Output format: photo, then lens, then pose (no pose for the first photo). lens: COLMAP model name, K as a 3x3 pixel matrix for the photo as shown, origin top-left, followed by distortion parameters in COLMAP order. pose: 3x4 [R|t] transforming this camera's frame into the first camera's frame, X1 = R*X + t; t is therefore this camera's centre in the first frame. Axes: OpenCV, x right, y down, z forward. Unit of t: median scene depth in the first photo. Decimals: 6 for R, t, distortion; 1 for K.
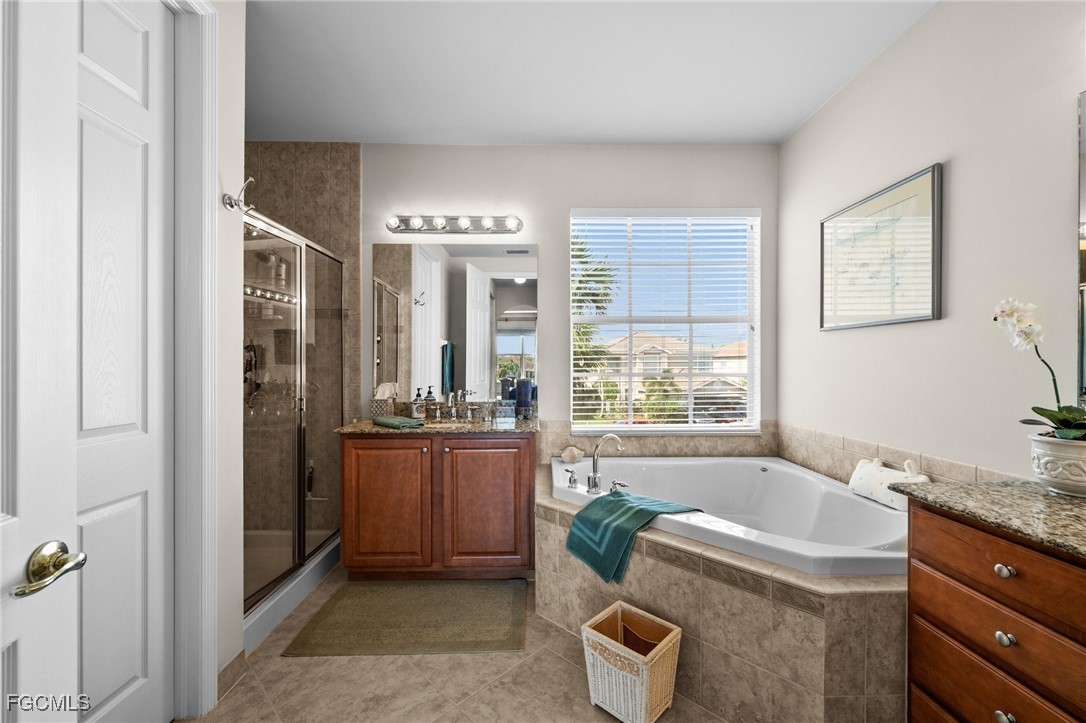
lens RADIAL K [[429.8, 0, 538.7], [0, 429.8, 364.4], [0, 0, 1]] dist [-0.001836, 0.000775]
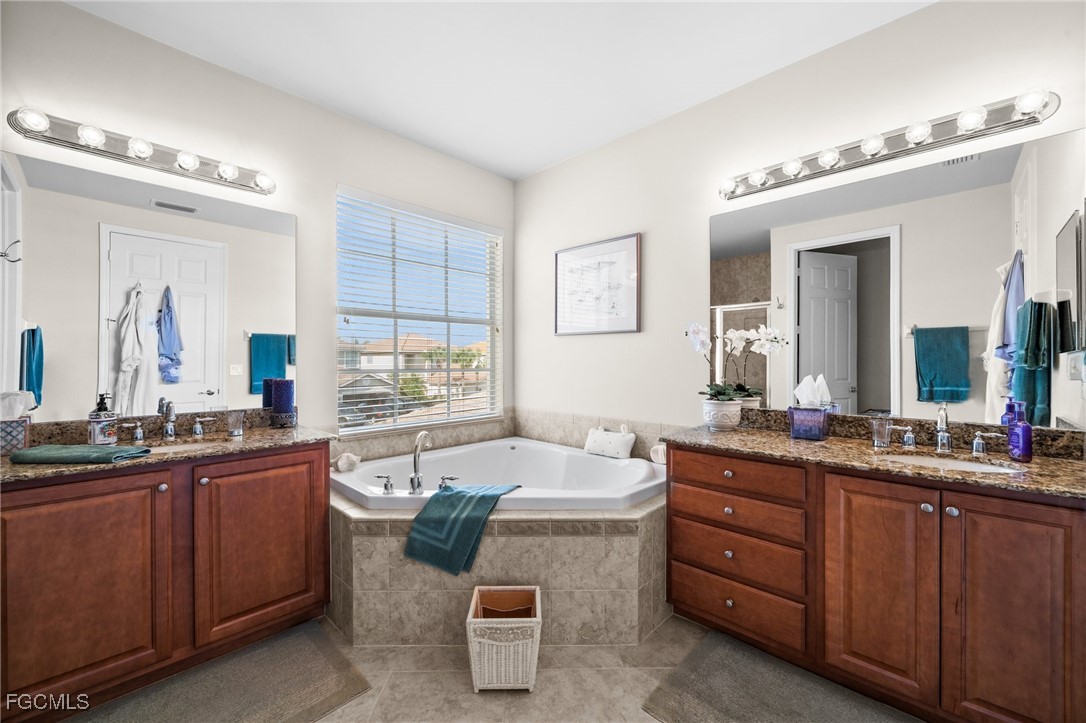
lens RADIAL K [[429.8, 0, 534.5], [0, 429.8, 359.3], [0, 0, 1]] dist [-0.001836, 0.000775]
pose [[0.711631, 0.003053, 0.702547, -0.377771], [-0.001704, 0.999995, -0.002619, -0.001019], [-0.702552, 0.000667, 0.711632, 0.130253]]
